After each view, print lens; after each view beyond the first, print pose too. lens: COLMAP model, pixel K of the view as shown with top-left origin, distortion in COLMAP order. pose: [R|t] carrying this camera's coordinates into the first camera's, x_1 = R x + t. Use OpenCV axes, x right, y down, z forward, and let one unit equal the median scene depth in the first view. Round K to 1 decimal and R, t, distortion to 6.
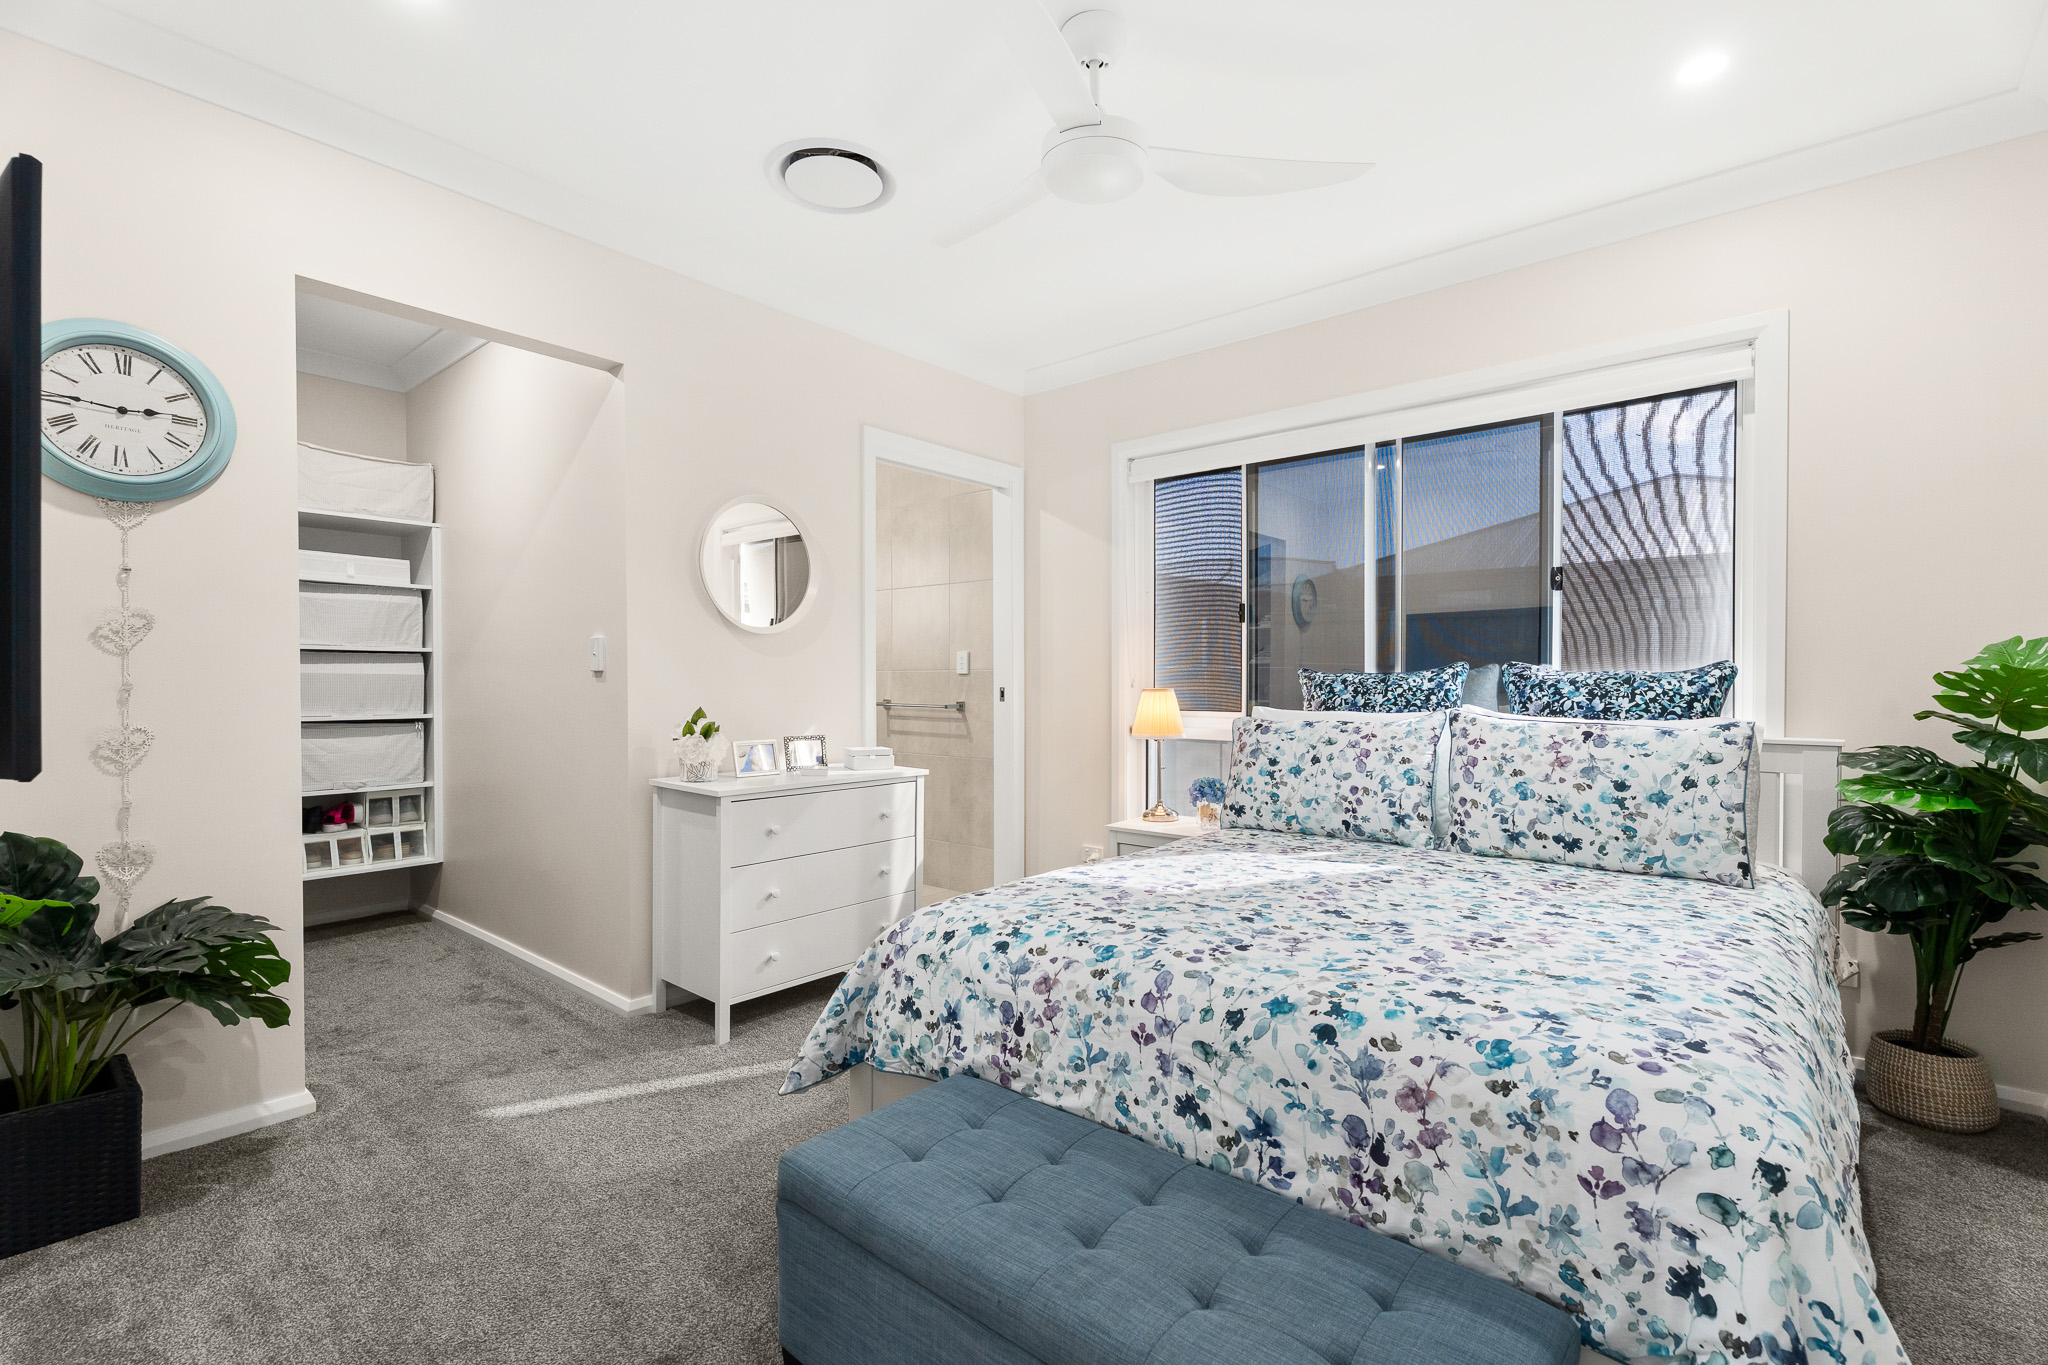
lens RADIAL K [[895.1, 0, 1017.6], [0, 895.1, 692.6], [0, 0, 1]] dist [-0.000134, -0.000355]
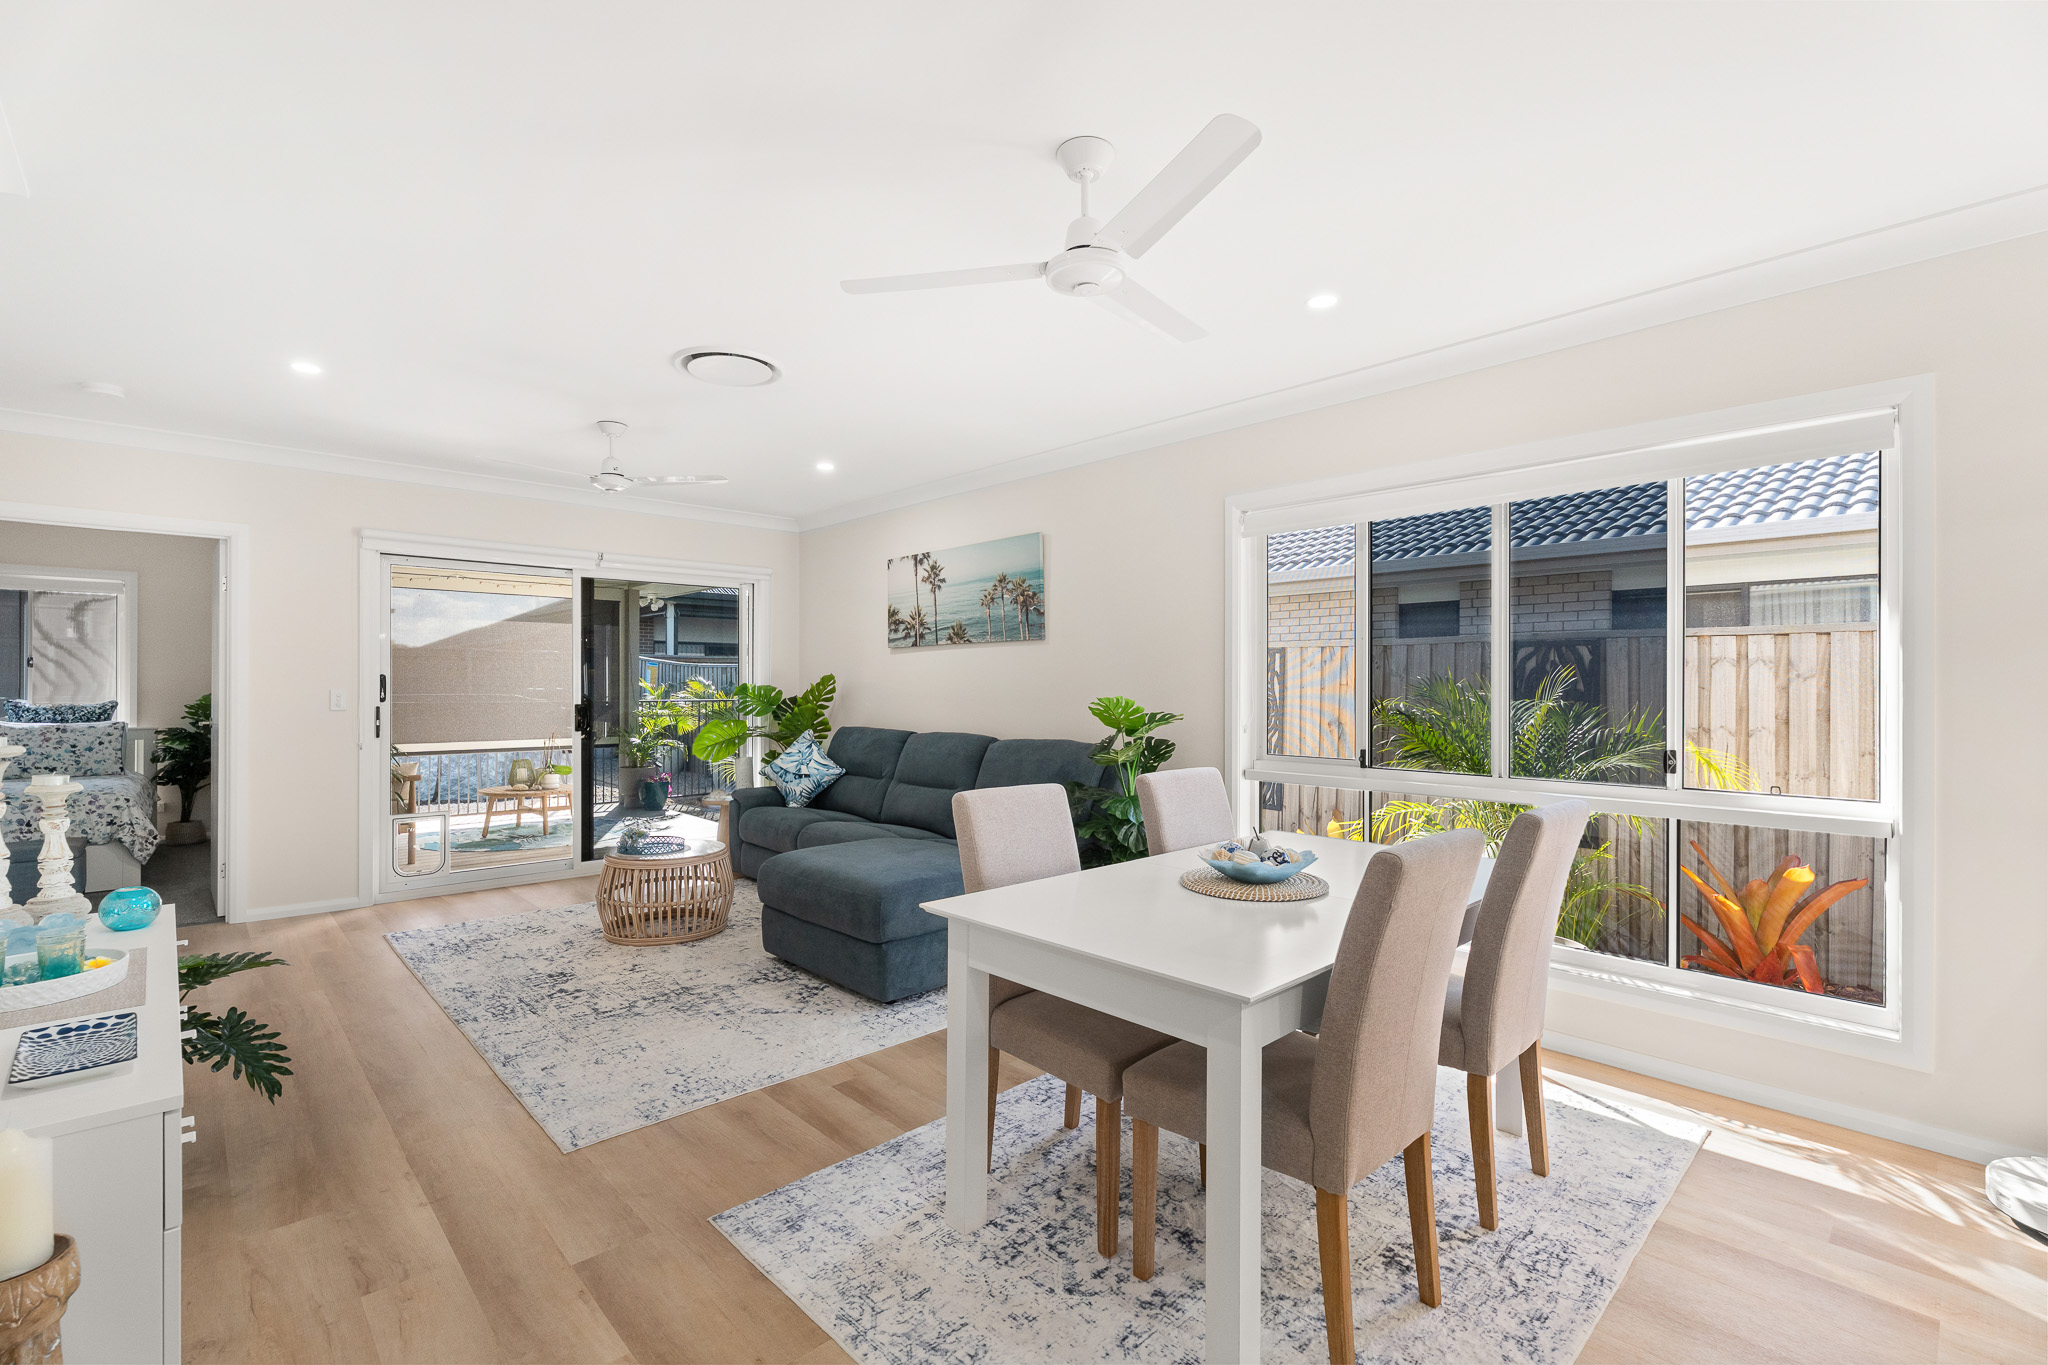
lens RADIAL K [[895.1, 0, 1017.6], [0, 895.1, 692.6], [0, 0, 1]] dist [-0.000134, -0.000355]
pose [[0.103814, -0.007707, 0.994567, -1.867730], [0.008180, 0.999943, 0.006895, -0.061919], [-0.994563, 0.007420, 0.103872, -2.313869]]
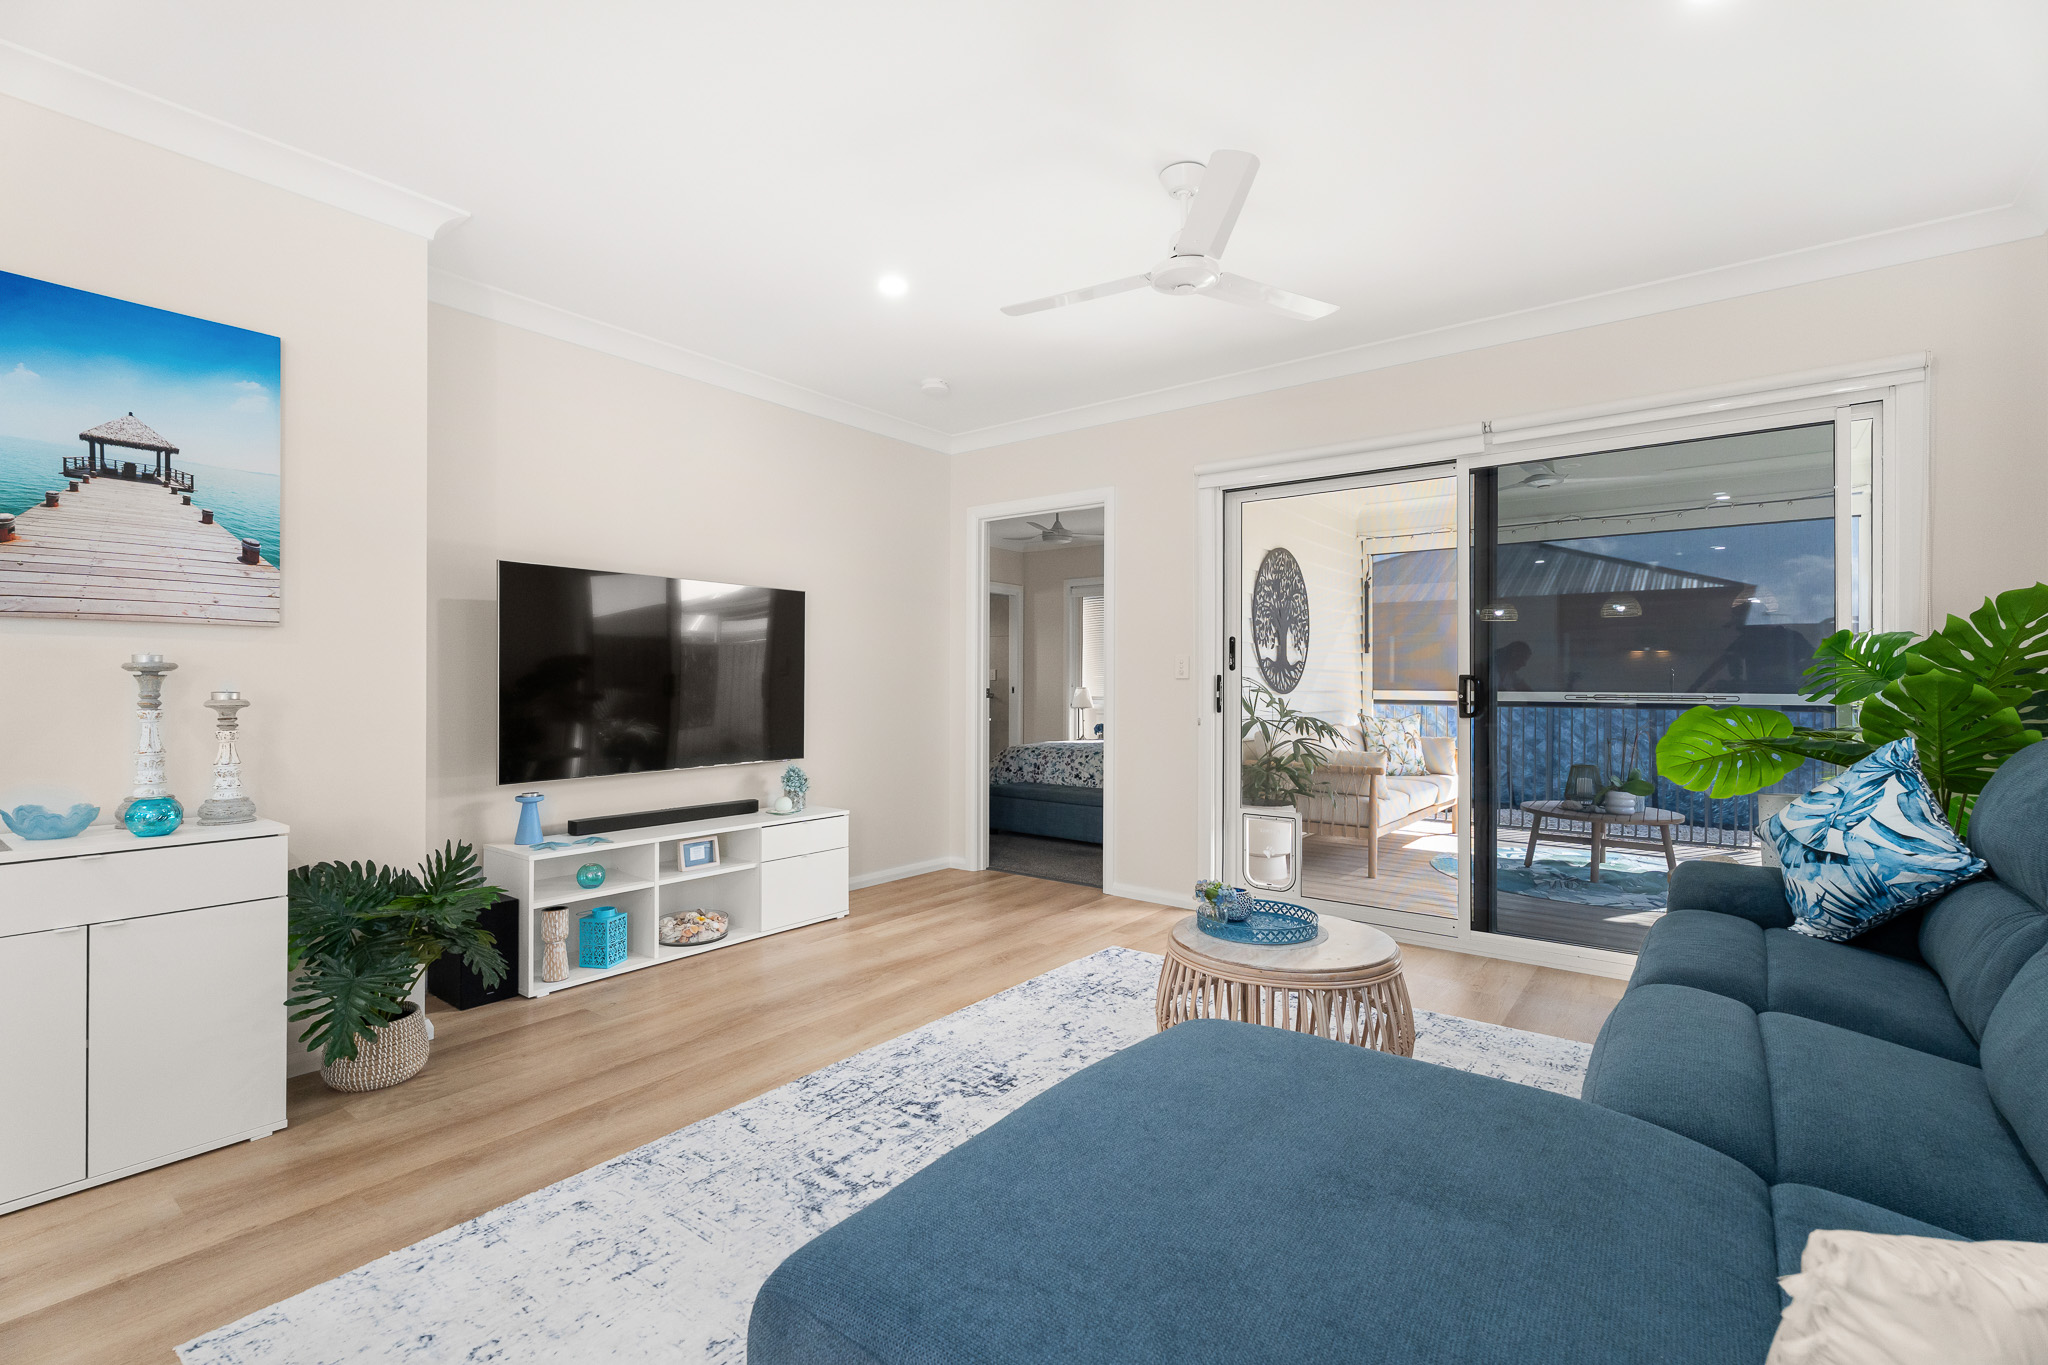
lens RADIAL K [[906.3, 0, 1024.5], [0, 906.3, 675.0], [0, 0, 1]] dist [0.001052, 0.000336]
pose [[0.998411, 0.001704, 0.056323, -0.223397], [-0.000661, 0.999828, -0.018533, 0.015515], [-0.056345, 0.018466, 0.998241, -2.367803]]
